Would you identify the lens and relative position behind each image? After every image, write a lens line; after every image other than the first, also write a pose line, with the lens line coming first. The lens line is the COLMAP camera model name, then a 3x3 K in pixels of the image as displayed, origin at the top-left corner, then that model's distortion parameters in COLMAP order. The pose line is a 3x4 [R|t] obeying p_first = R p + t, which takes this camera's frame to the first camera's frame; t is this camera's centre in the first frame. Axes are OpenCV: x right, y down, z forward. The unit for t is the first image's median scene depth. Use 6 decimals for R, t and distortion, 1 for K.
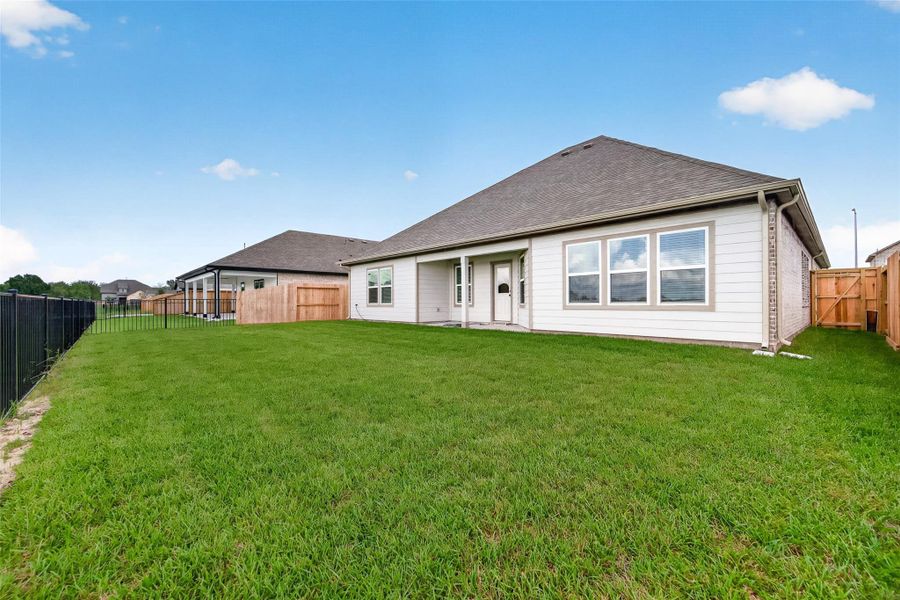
lens RADIAL K [[373.5, 0, 468.4], [0, 373.5, 304.7], [0, 0, 1]] dist [0.001266, 0.000065]
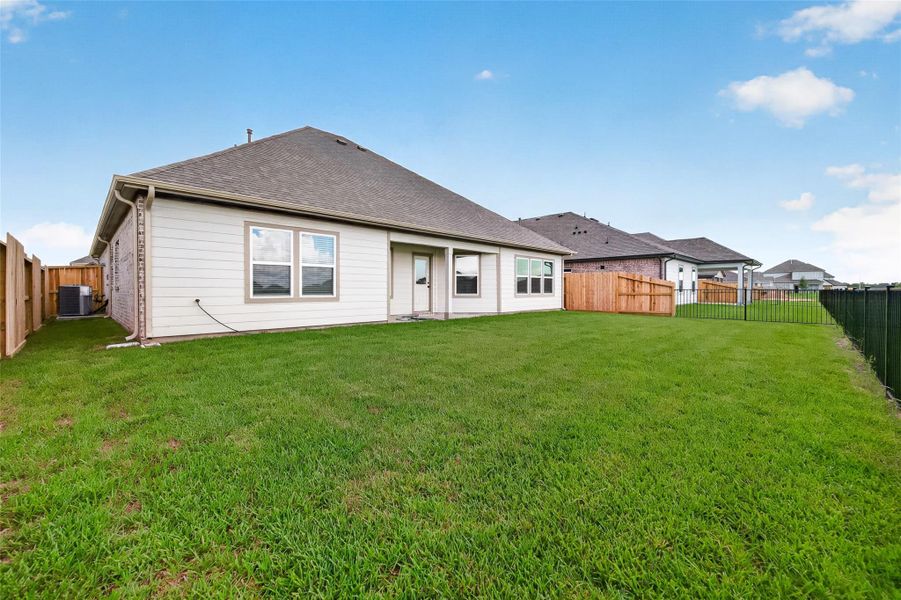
lens RADIAL K [[360.8, 0, 452.9], [0, 360.8, 303.0], [0, 0, 1]] dist [0.001246, 0.000017]
pose [[-0.022908, -0.023692, 0.999457, -0.947718], [0.012671, 0.999632, 0.023987, -0.002939], [-0.999657, 0.013213, -0.022600, 0.972682]]
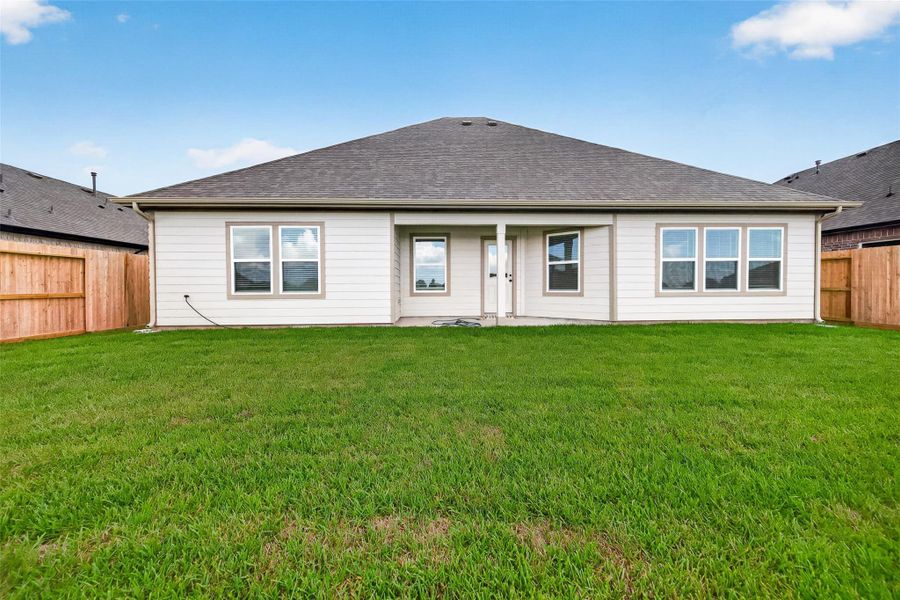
lens RADIAL K [[360.4, 0, 452.4], [0, 360.4, 303.0], [0, 0, 1]] dist [0.001246, 0.000017]
pose [[0.659238, -0.027455, 0.751433, -0.565681], [0.007825, 0.999530, 0.029654, -0.001725], [-0.751894, -0.013669, 0.659142, 0.592390]]
